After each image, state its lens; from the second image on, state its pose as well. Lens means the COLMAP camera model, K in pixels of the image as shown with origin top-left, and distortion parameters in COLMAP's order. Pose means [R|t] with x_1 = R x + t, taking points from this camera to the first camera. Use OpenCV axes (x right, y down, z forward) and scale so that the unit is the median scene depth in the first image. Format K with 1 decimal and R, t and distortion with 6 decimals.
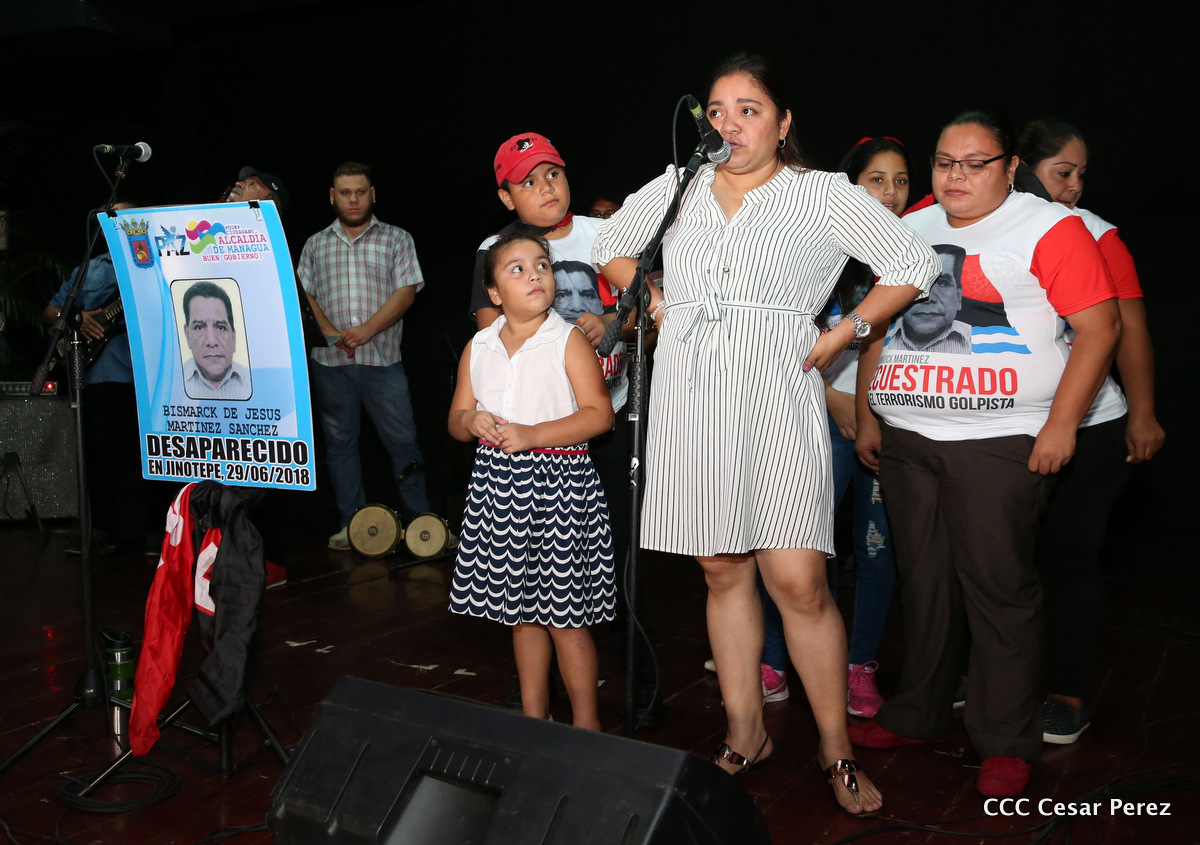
lens RADIAL K [[1303.9, 0, 571.0], [0, 1303.9, 382.9], [0, 0, 1]] dist [-0.013042, -0.007706]
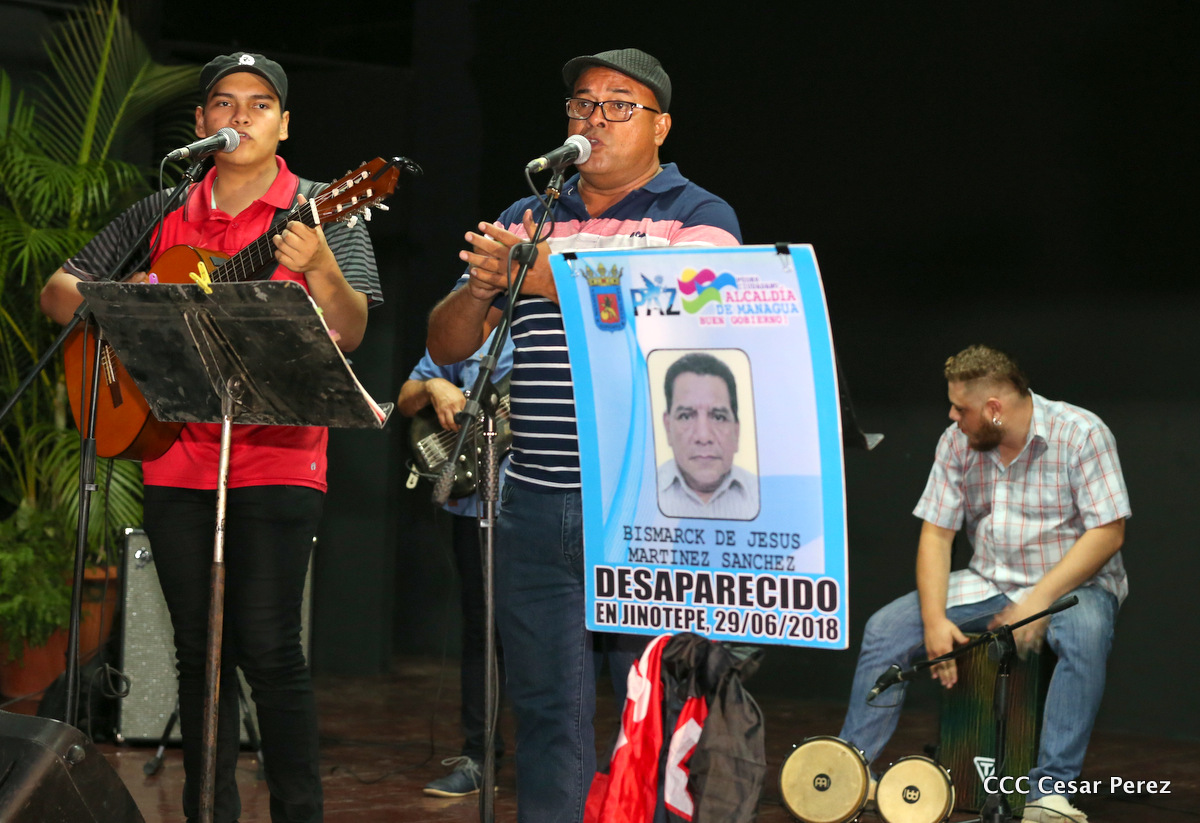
lens RADIAL K [[2865.9, 0, 600.0], [0, 2865.9, 411.5], [0, 0, 1]] dist [-0.381847, 1.219165]
pose [[0.982478, 0.027140, -0.184392, -0.042649], [-0.037117, 0.998015, -0.050875, 0.036378], [0.182646, 0.056827, 0.981535, -0.550177]]
